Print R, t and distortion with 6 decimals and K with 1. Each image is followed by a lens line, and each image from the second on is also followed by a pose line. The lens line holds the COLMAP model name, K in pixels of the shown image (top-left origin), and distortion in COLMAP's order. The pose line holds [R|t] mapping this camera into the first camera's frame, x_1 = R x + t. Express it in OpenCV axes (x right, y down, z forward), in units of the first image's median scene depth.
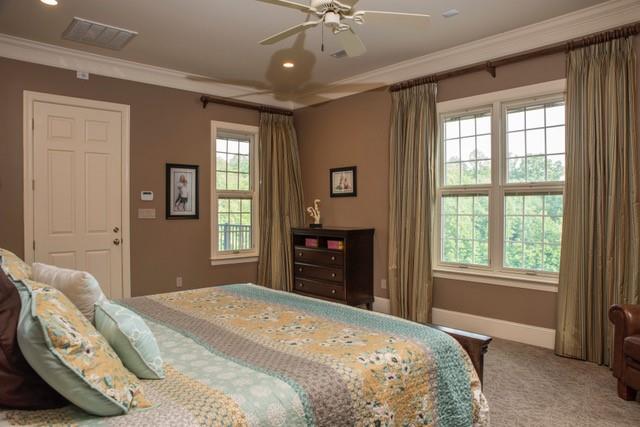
lens RADIAL K [[443.0, 0, 320.0], [0, 443.0, 213.5], [0, 0, 1]] dist [-0.152033, 0.130899]
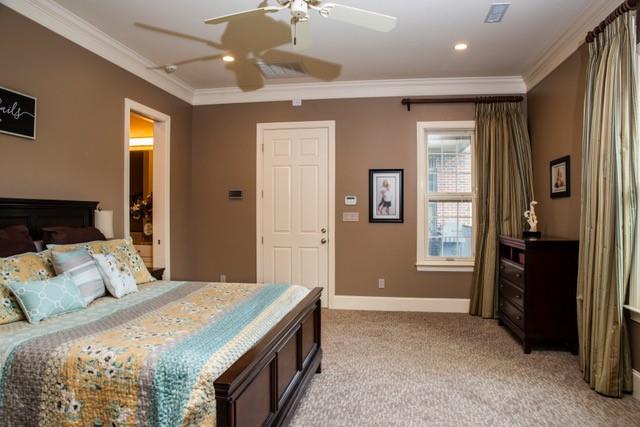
lens RADIAL K [[443.0, 0, 320.0], [0, 443.0, 213.5], [0, 0, 1]] dist [-0.152033, 0.130899]
pose [[0.612774, 0.004441, -0.790246, 0.412242], [-0.009862, 0.999949, -0.002028, -0.004923], [0.790197, 0.009036, 0.612786, 0.246831]]
